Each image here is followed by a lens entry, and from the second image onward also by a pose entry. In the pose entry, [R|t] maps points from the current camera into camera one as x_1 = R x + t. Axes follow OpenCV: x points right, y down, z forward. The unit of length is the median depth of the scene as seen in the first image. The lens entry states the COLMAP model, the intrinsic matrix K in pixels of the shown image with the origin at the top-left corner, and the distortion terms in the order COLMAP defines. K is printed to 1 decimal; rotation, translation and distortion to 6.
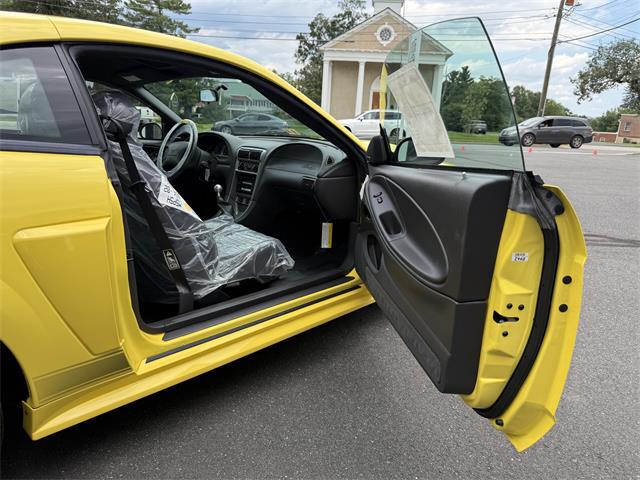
lens RADIAL K [[461.3, 0, 318.3], [0, 461.3, 239.4], [0, 0, 1]] dist [-0.011107, -0.003709]
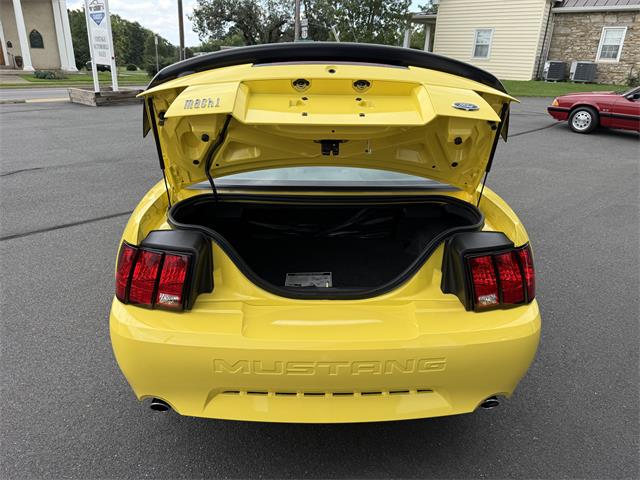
lens RADIAL K [[461.3, 0, 318.3], [0, 461.3, 239.4], [0, 0, 1]] dist [-0.011107, -0.003709]
pose [[0.701812, -0.278236, 0.655777, -0.091041], [0.185344, 0.960183, 0.209036, -0.014090], [-0.687828, -0.025160, 0.725438, -0.010095]]
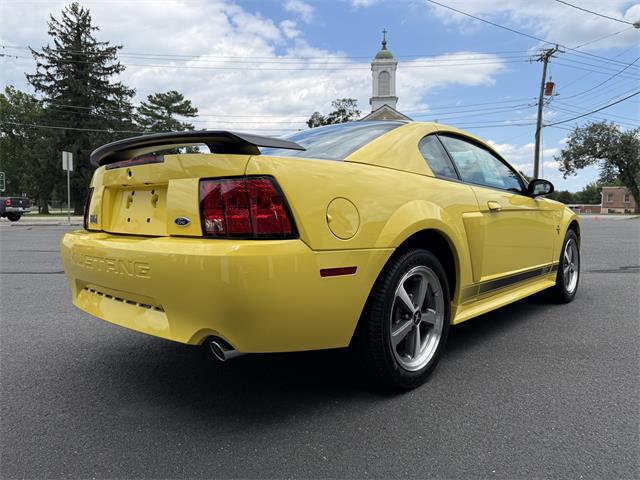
lens RADIAL K [[456.5, 0, 319.4], [0, 456.5, 239.0], [0, 0, 1]] dist [0.026915, -0.044137]
pose [[0.998724, -0.046374, 0.020001, -0.041470], [0.049258, 0.981855, -0.183124, 0.014017], [-0.011146, 0.183876, 0.982886, -0.033046]]
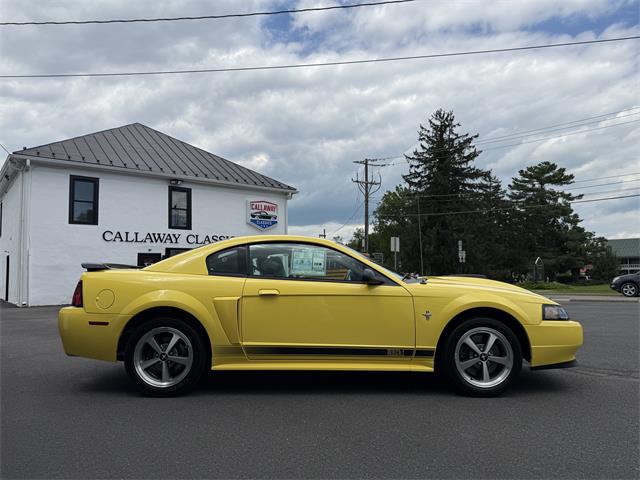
lens RADIAL K [[451.6, 0, 316.9], [0, 451.6, 242.5], [0, 0, 1]] dist [0.066146, -0.098257]
pose [[0.690258, -0.106207, -0.715726, 0.070052], [-0.148284, 0.947410, -0.283594, 0.013302], [0.708206, 0.301883, 0.638209, -0.022271]]
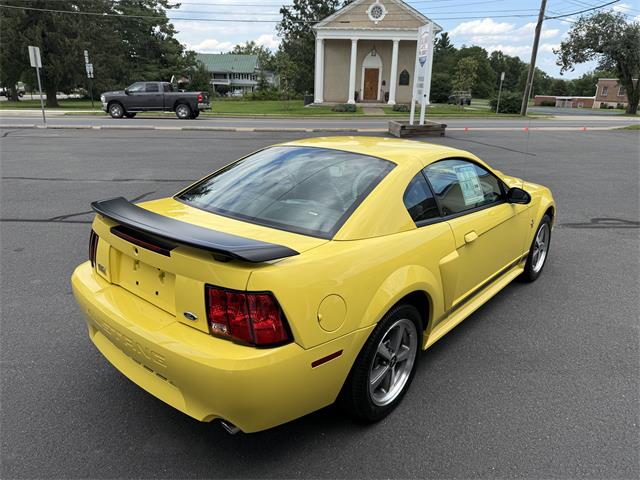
lens RADIAL K [[459.3, 0, 317.4], [0, 459.3, 238.8], [0, 0, 1]] dist [-0.000335, -0.006319]
pose [[0.998378, -0.042724, 0.037633, -0.041338], [0.040332, 0.997250, 0.062173, -0.009188], [-0.040186, -0.060554, 0.997356, -0.040668]]
